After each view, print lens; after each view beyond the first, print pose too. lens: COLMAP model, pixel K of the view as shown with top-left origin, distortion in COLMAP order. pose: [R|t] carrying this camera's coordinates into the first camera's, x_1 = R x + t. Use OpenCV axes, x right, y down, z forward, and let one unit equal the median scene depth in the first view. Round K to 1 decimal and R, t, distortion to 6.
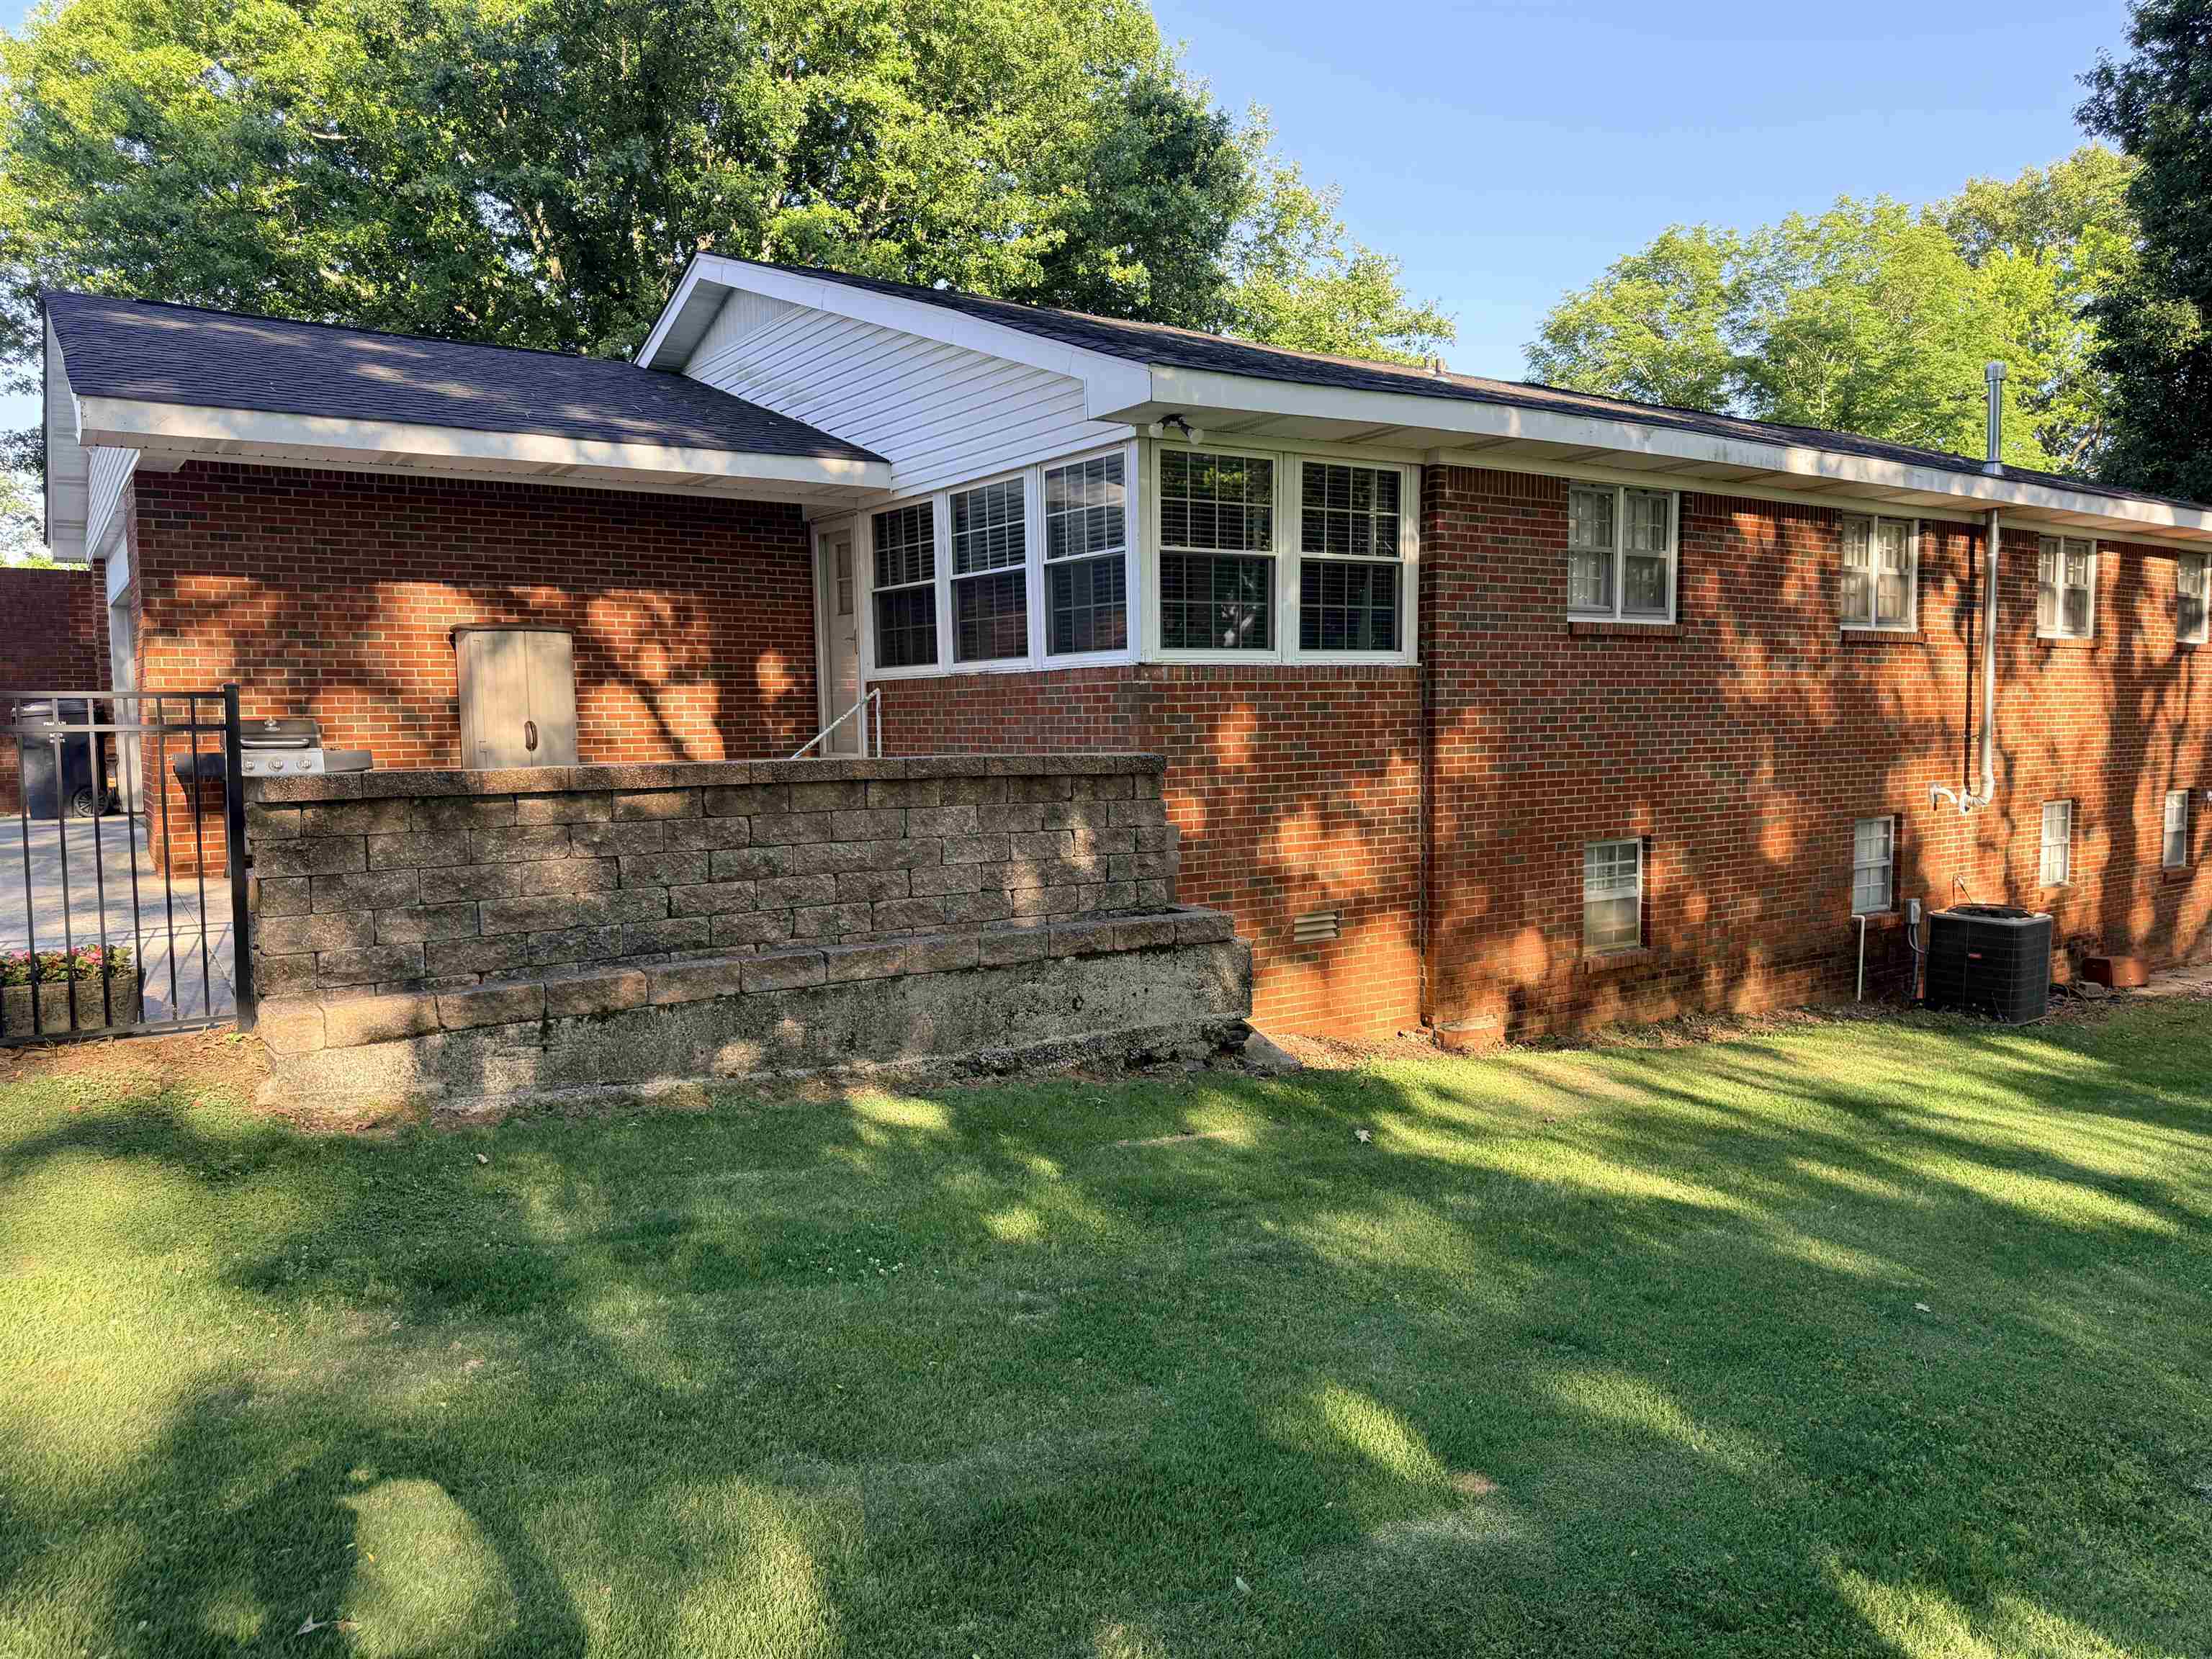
lens RADIAL K [[1348.8, 0, 1106.0], [0, 1348.8, 829.5], [0, 0, 1]] dist [0.108264, -0.064486]
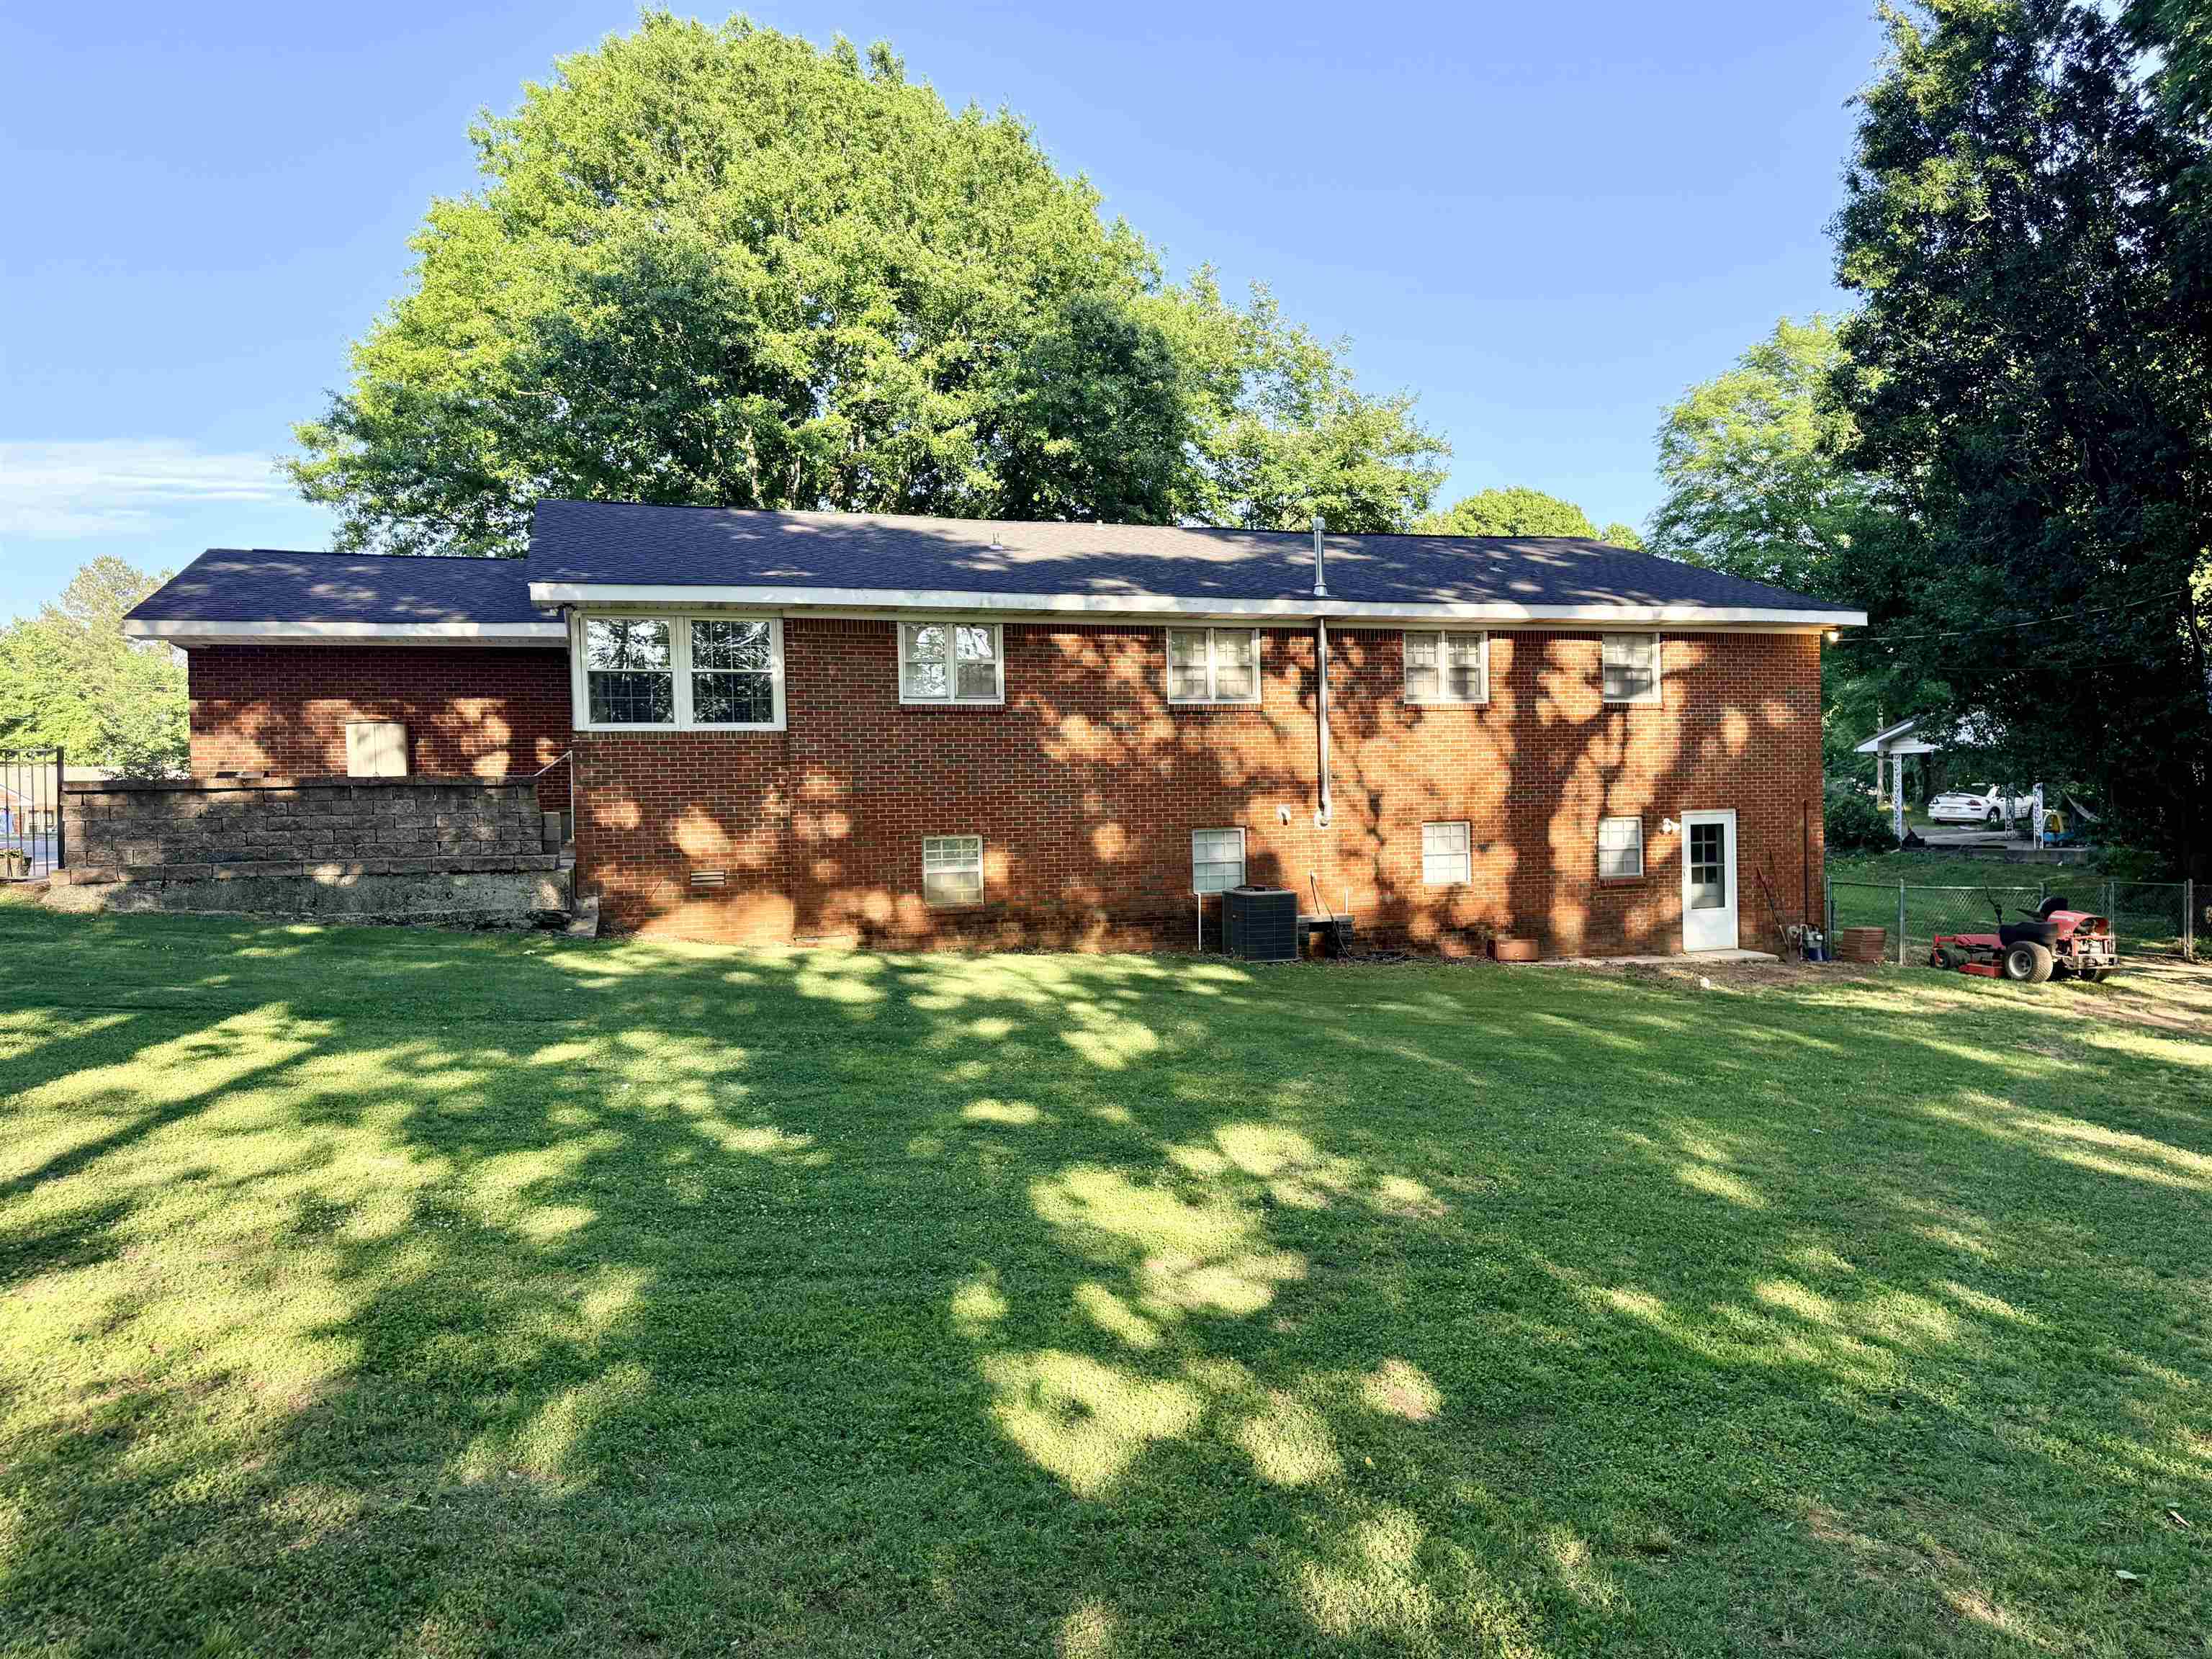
lens RADIAL K [[1348.8, 0, 1106.0], [0, 1348.8, 829.5], [0, 0, 1]] dist [0.108264, -0.064486]
pose [[0.958588, -0.003038, -0.284780, 0.994808], [-0.013880, 0.998257, -0.057368, 0.087338], [0.284458, 0.058945, 0.956875, -0.474201]]
